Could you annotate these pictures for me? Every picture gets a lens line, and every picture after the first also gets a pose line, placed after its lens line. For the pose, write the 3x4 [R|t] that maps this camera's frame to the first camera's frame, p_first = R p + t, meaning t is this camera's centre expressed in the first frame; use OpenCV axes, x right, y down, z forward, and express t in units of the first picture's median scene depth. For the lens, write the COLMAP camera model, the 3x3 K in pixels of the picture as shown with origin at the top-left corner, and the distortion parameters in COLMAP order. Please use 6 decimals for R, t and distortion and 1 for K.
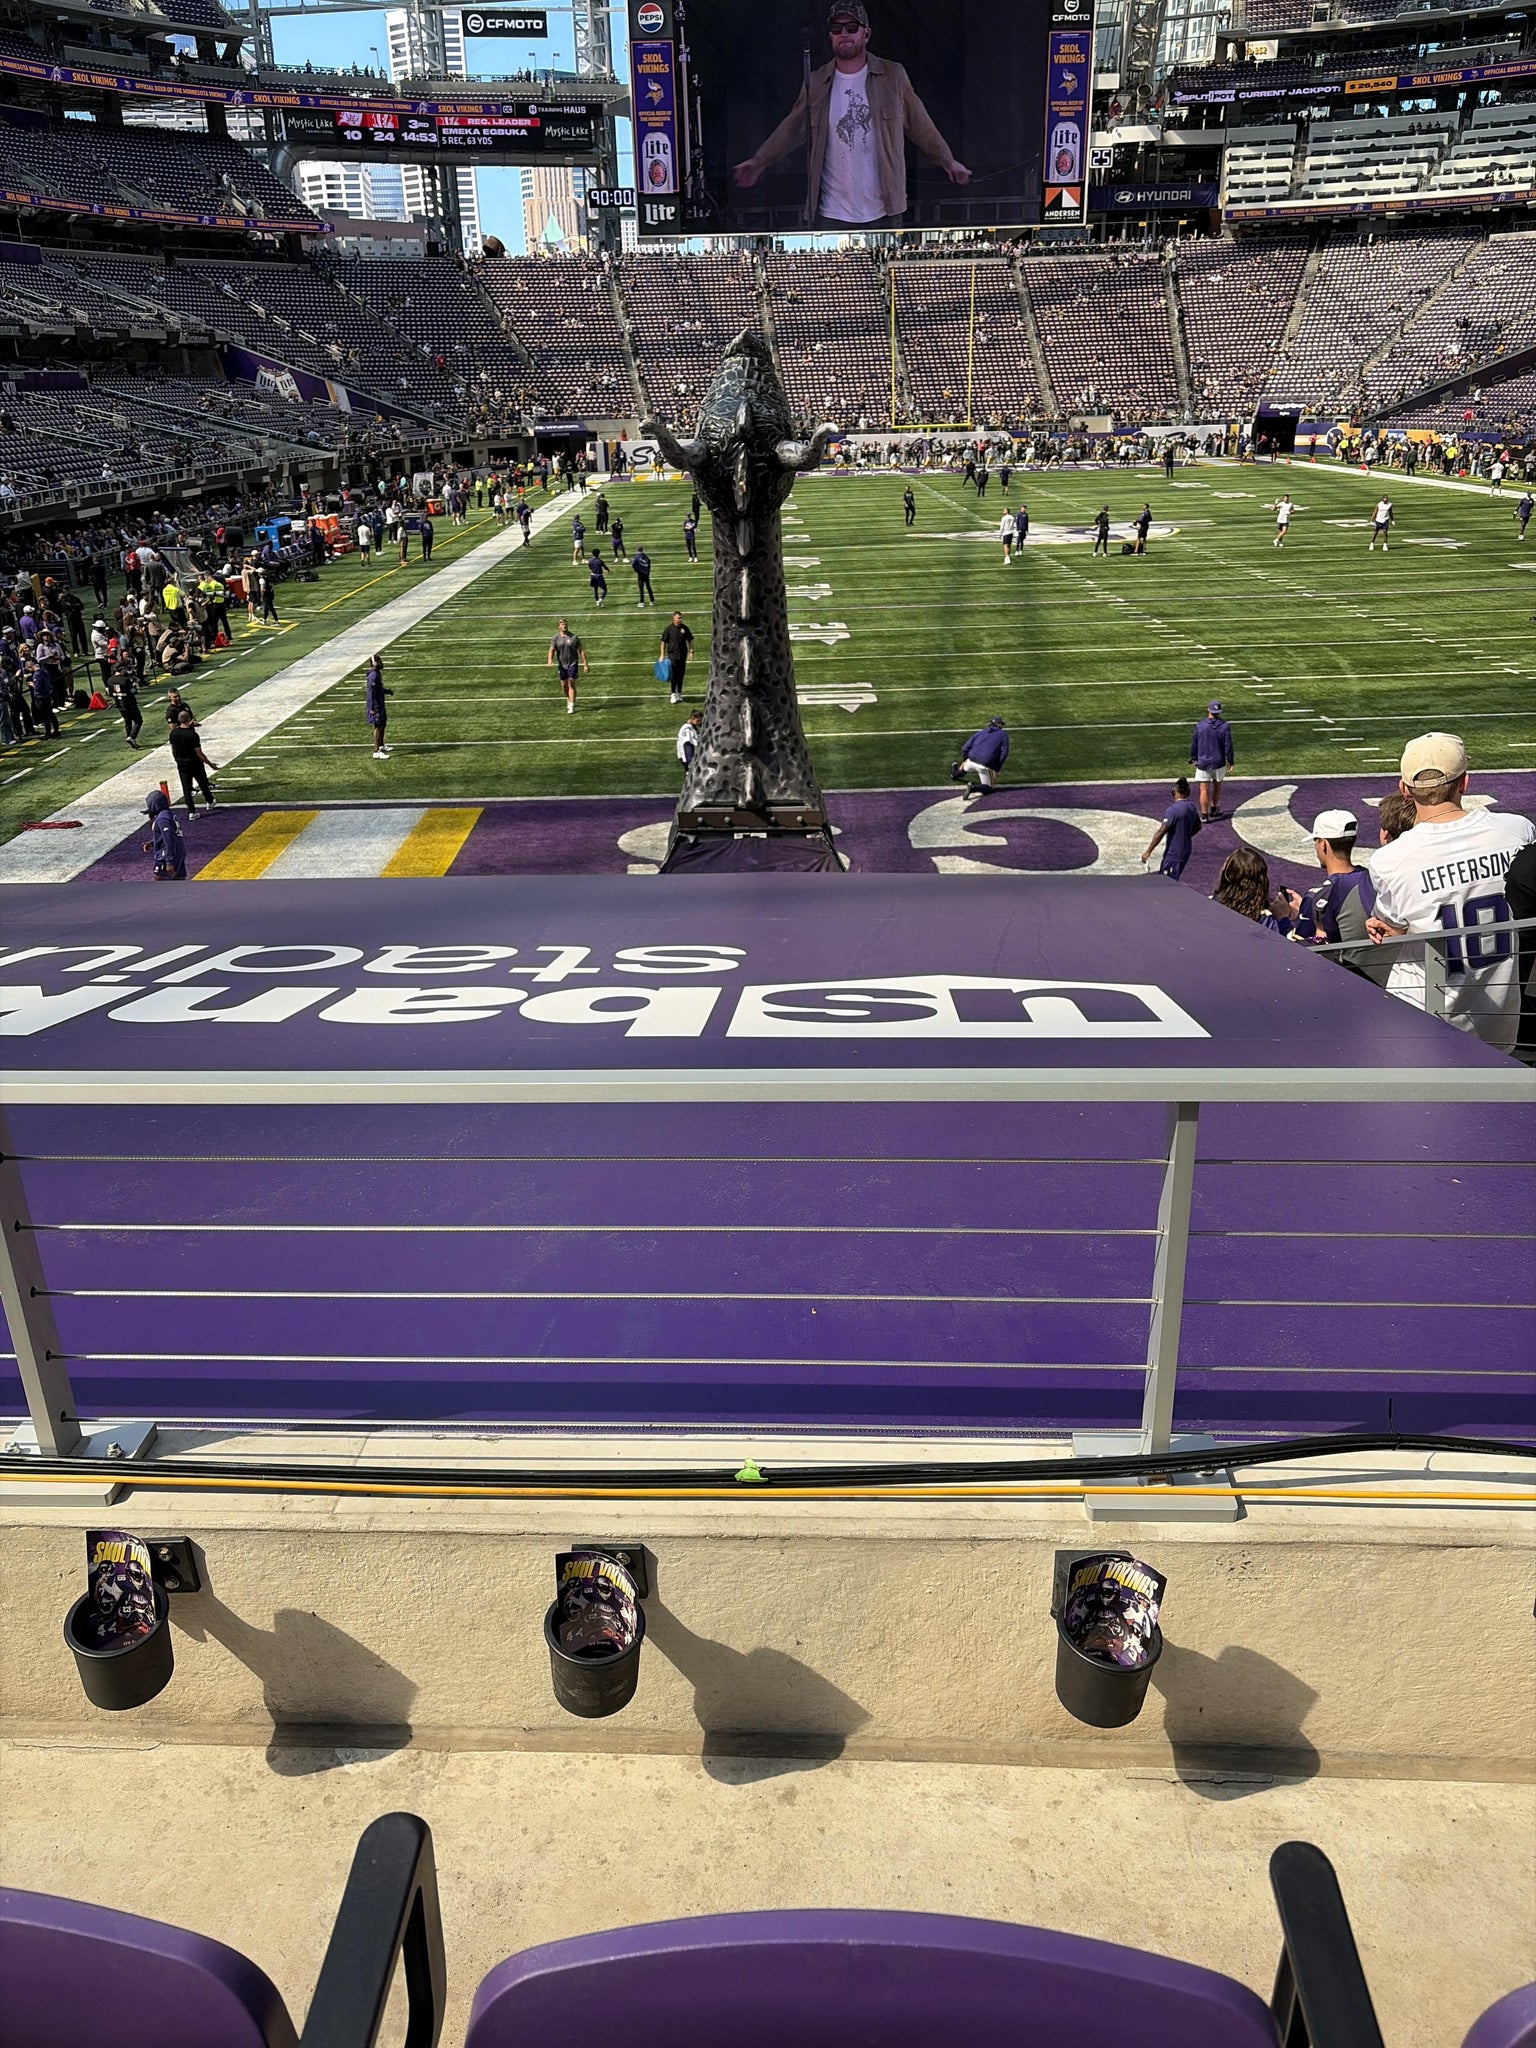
lens RADIAL K [[1556.6, 0, 771.6], [0, 1556.6, 1051.1], [0, 0, 1]] dist [0.072428, -0.098773]
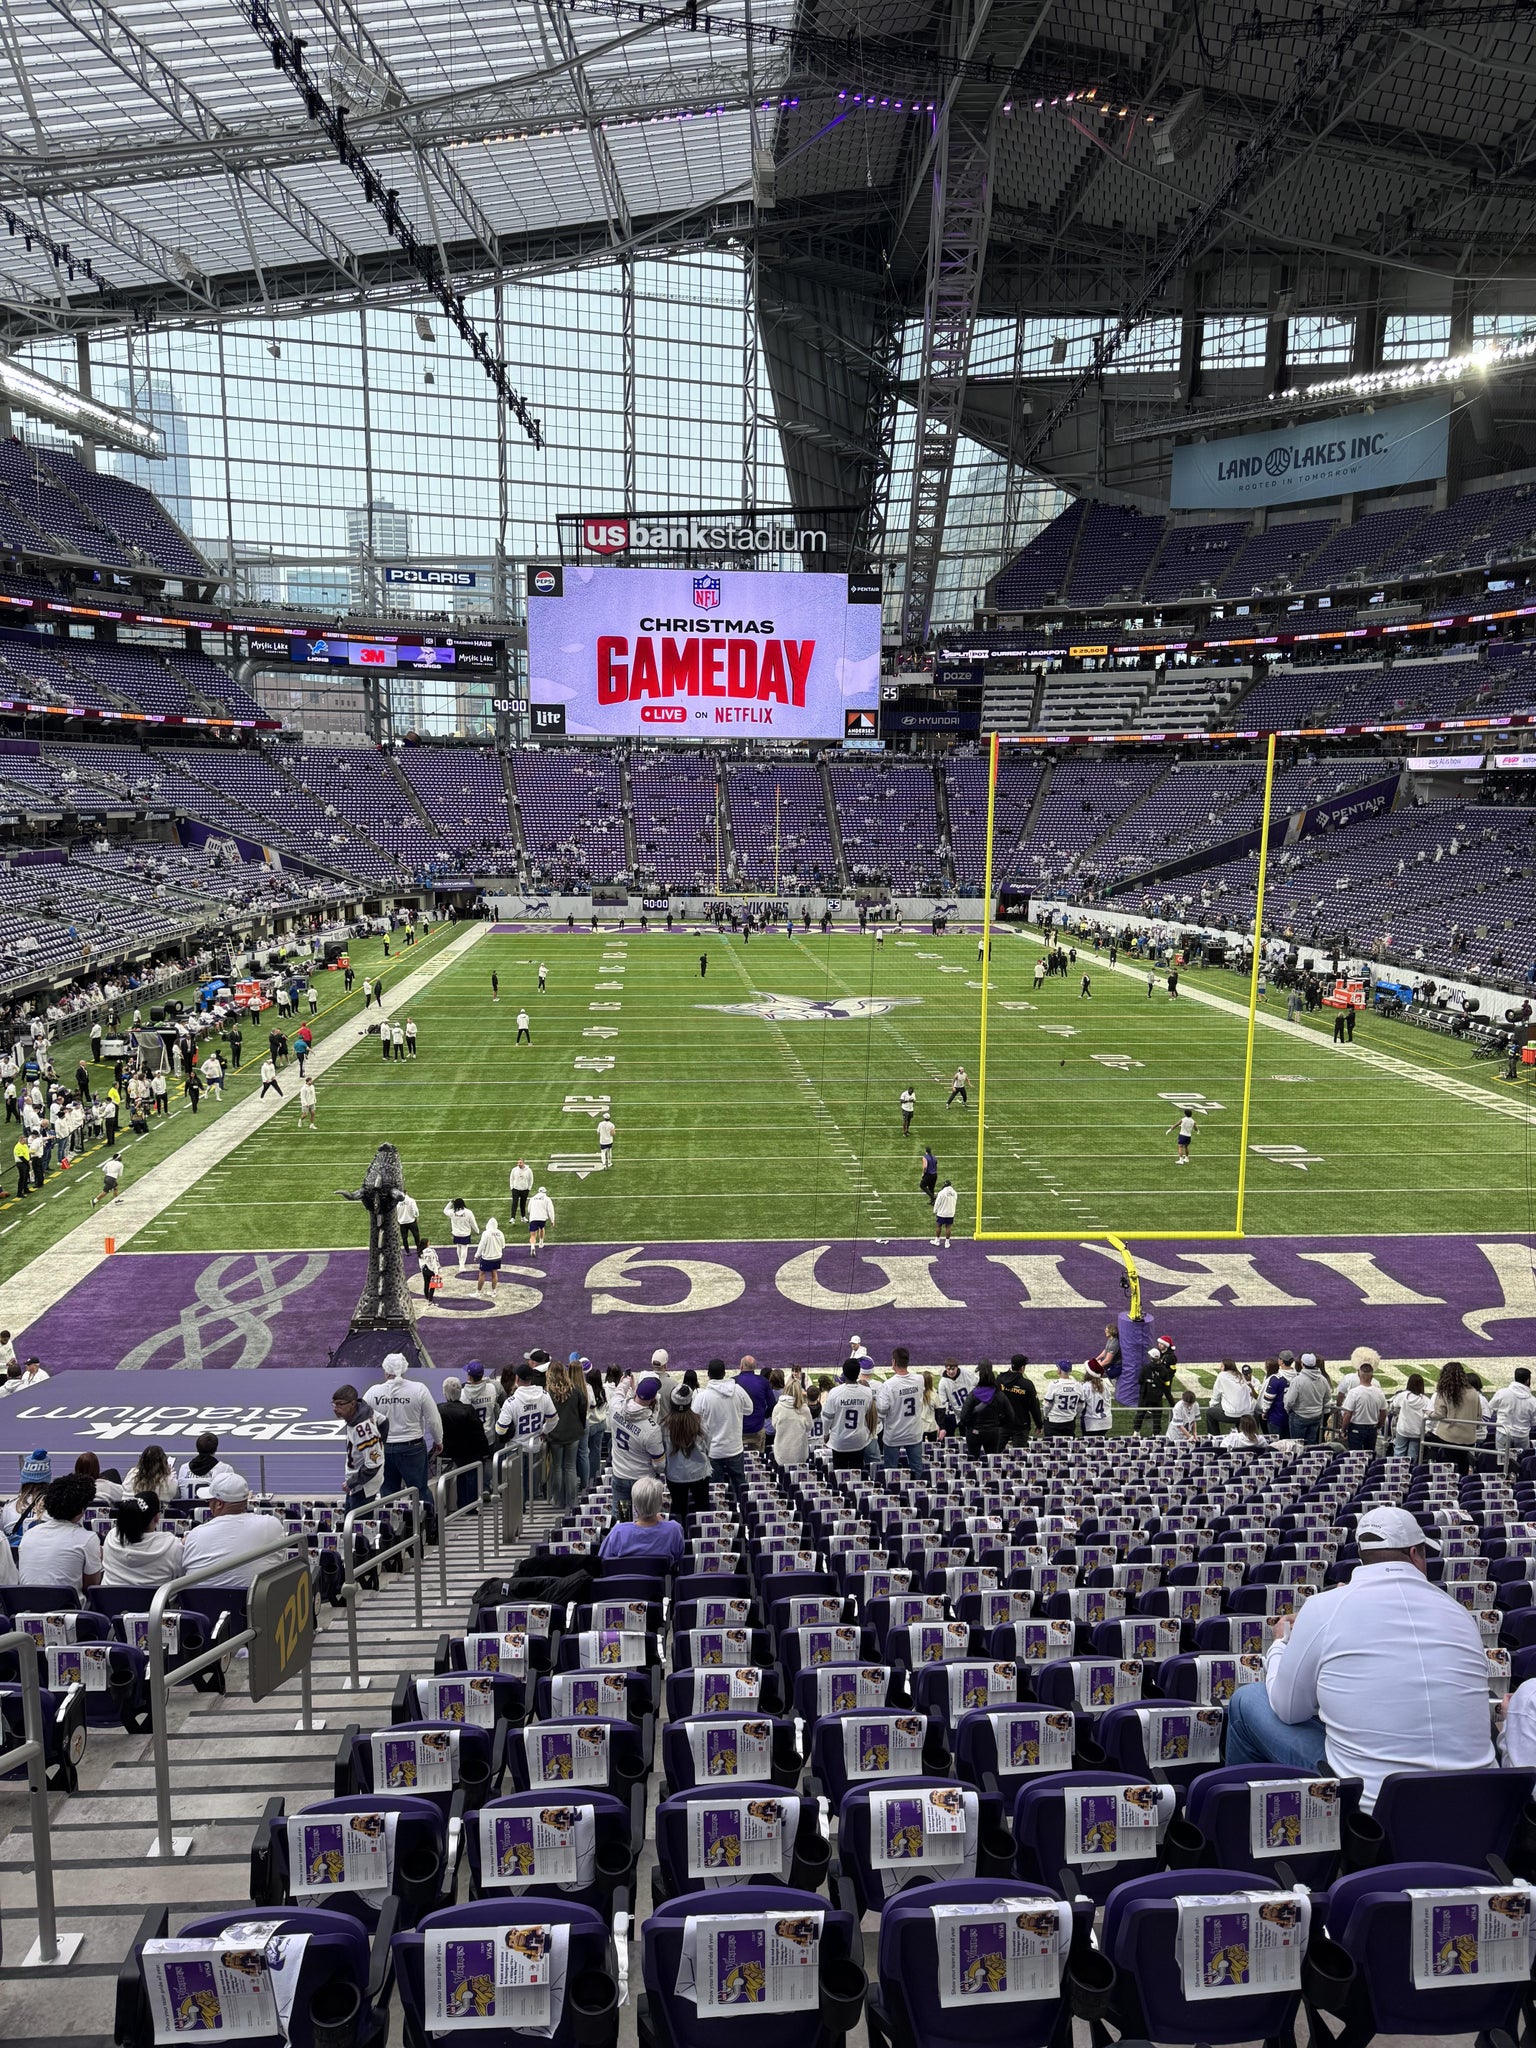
lens RADIAL K [[1445.9, 0, 759.4], [0, 1445.9, 1023.4], [0, 0, 1]] dist [0.079807, -0.106735]
pose [[0.997438, 0.021967, 0.068076, 0.028218], [-0.004388, 0.968677, -0.248286, -0.003465], [-0.071397, 0.247351, 0.966292, -0.093061]]
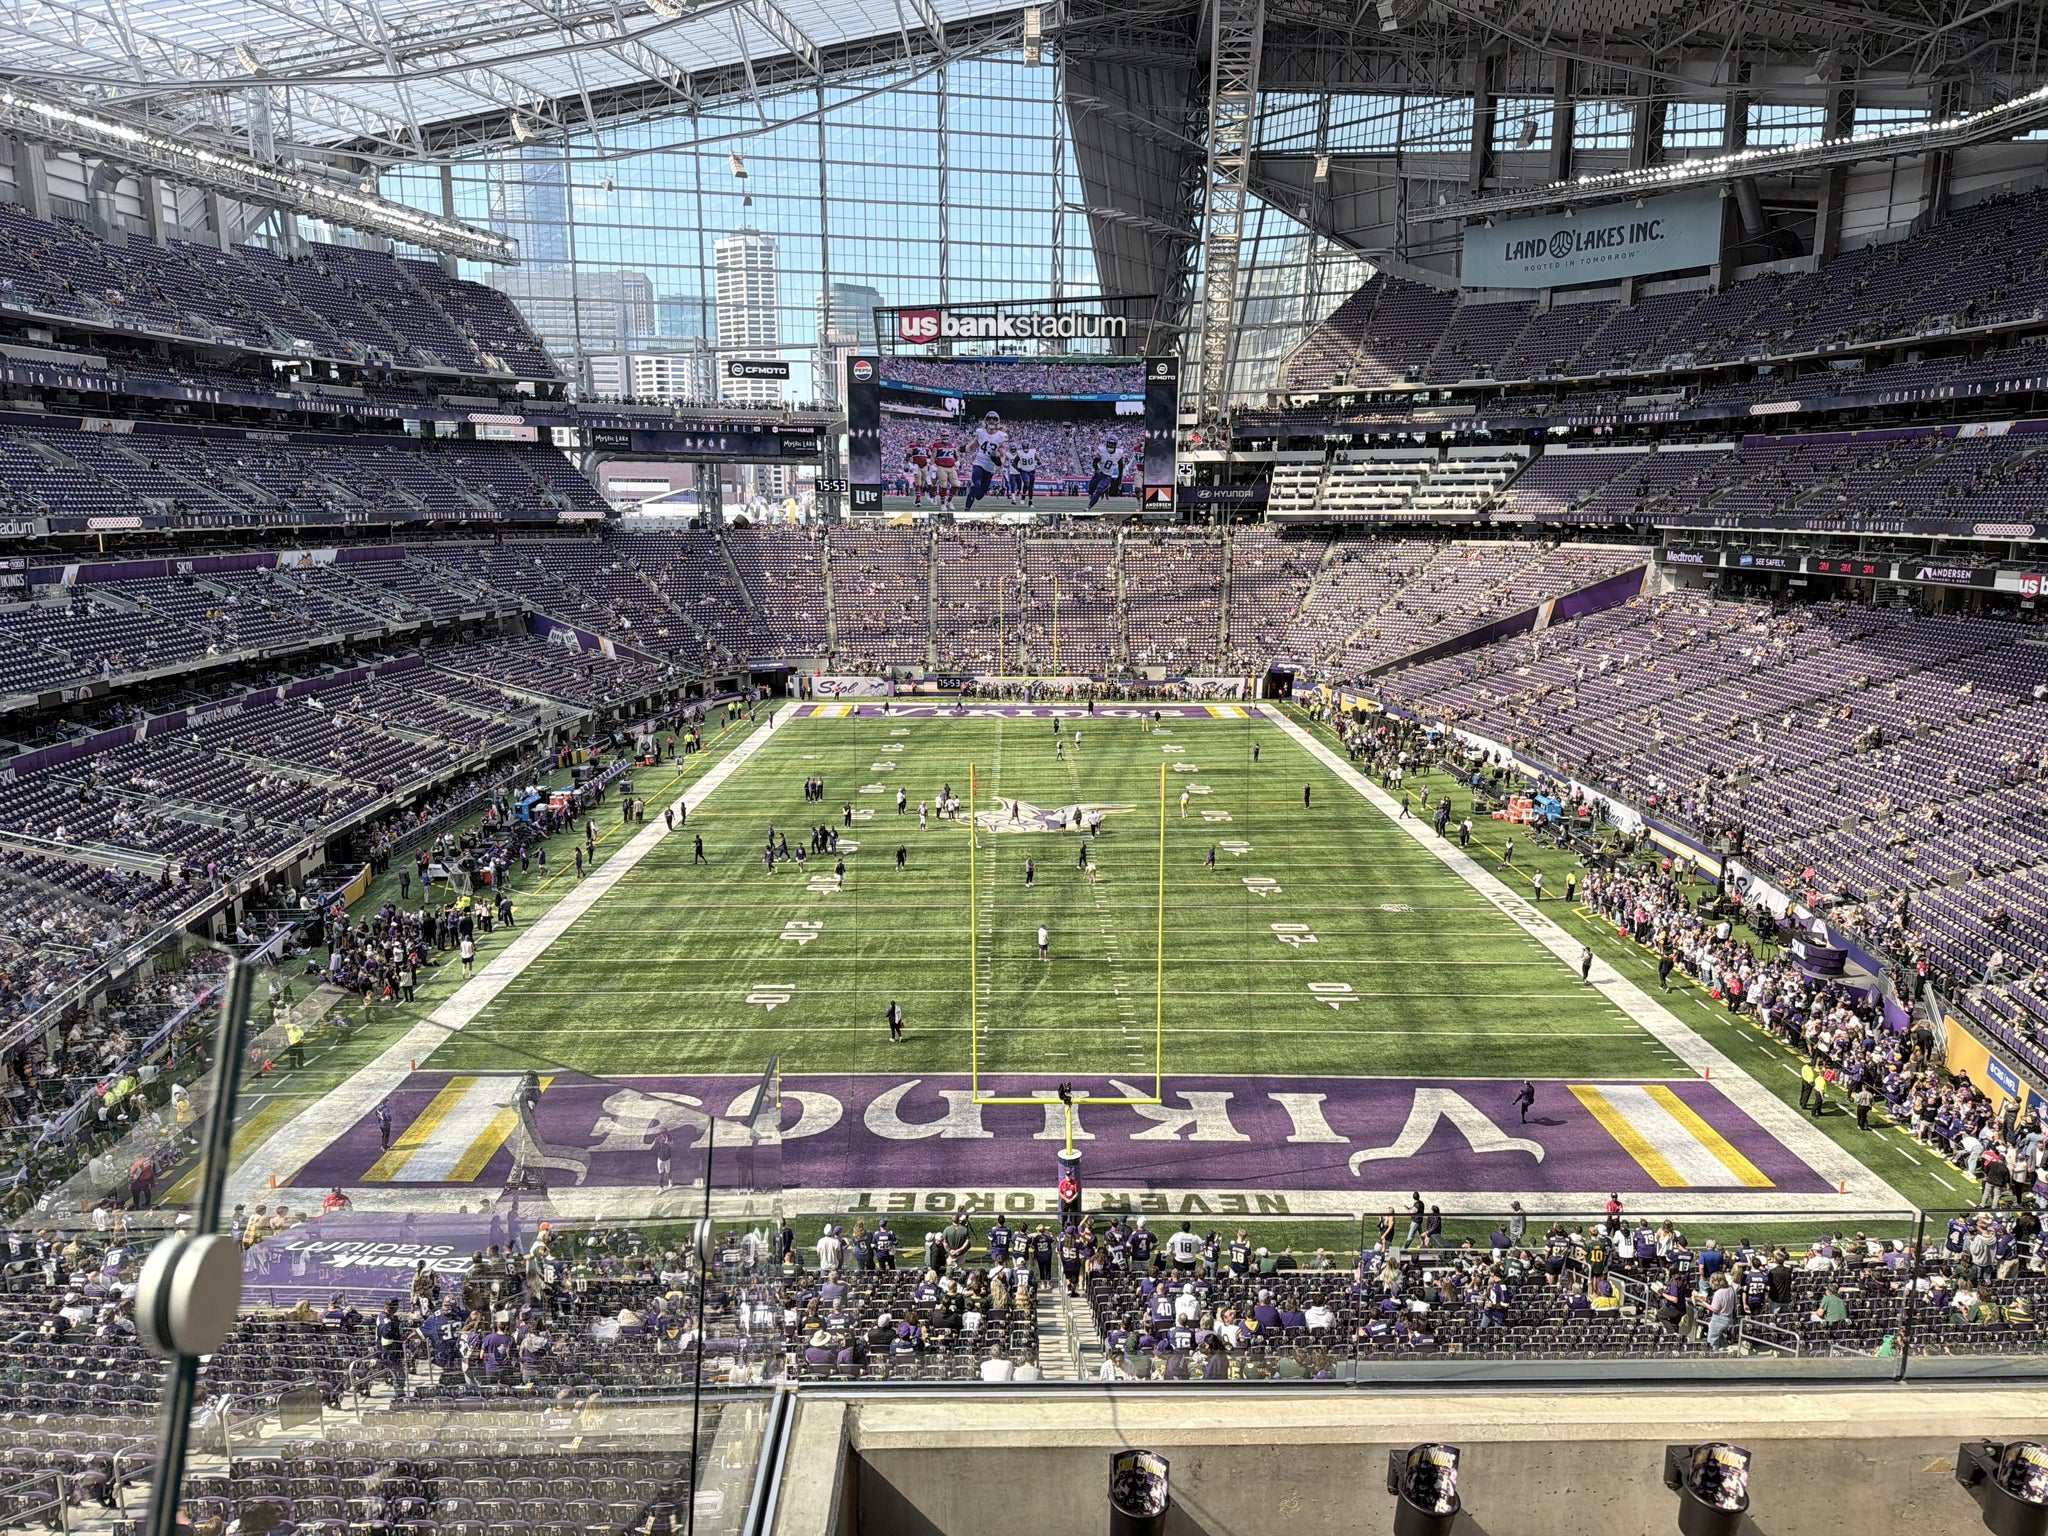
lens RADIAL K [[1424.2, 0, 1009.7], [0, 1424.2, 777.6], [0, 0, 1]] dist [0.132719, -0.243572]
pose [[0.999628, 0.026473, -0.006486, 0.077802], [-0.027251, 0.974968, -0.220668, -0.023594], [0.000482, 0.220763, 0.975327, -0.184770]]
